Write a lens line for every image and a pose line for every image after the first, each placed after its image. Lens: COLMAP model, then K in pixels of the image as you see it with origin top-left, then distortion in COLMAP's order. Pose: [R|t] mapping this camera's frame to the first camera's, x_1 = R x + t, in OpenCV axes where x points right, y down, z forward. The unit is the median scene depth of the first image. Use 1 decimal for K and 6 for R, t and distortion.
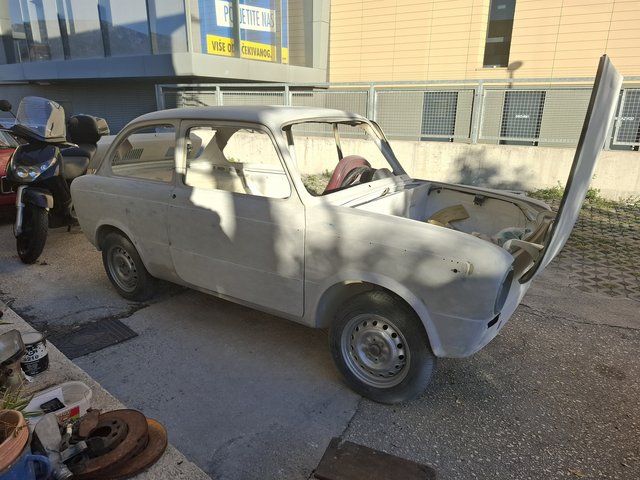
lens RADIAL K [[445.5, 0, 320.6], [0, 445.5, 252.8], [0, 0, 1]] dist [0.049930, -0.021824]
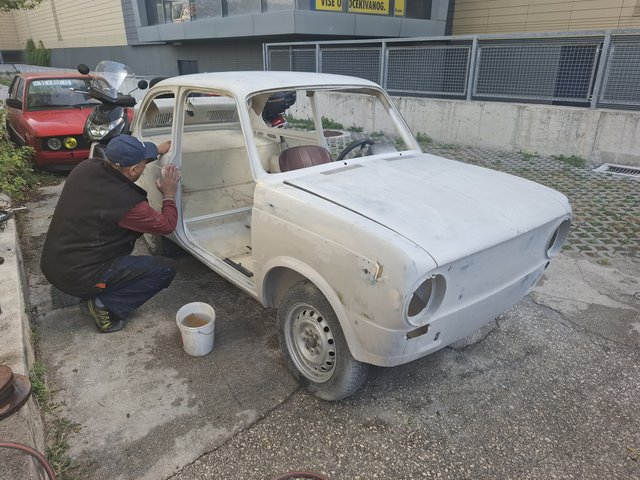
lens RADIAL K [[446.9, 0, 320.0], [0, 446.9, 240.0], [0, 0, 1]] dist [0.088728, -0.076519]
pose [[0.960790, 0.096693, -0.259872, 0.189747], [-0.080838, 0.994192, 0.071046, -0.033260], [0.265233, -0.047253, 0.963026, 0.053988]]
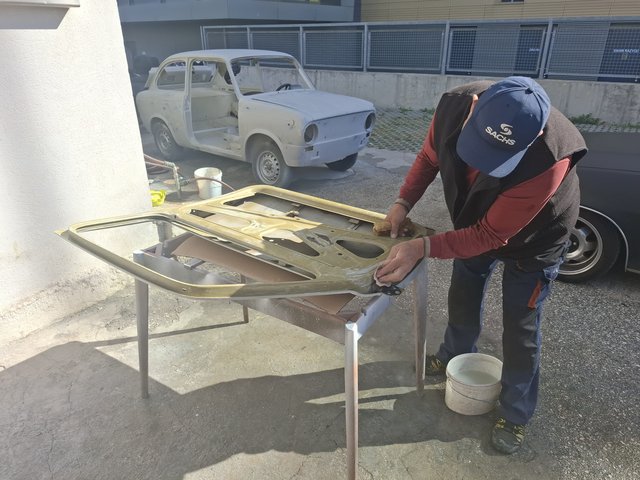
lens RADIAL K [[446.9, 0, 320.0], [0, 446.9, 240.0], [0, 0, 1]] dist [0.088728, -0.076519]
pose [[0.991777, 0.040105, -0.121528, 0.341360], [-0.027610, 0.994318, 0.102810, 0.175174], [0.124961, -0.098609, 0.987249, -0.620850]]
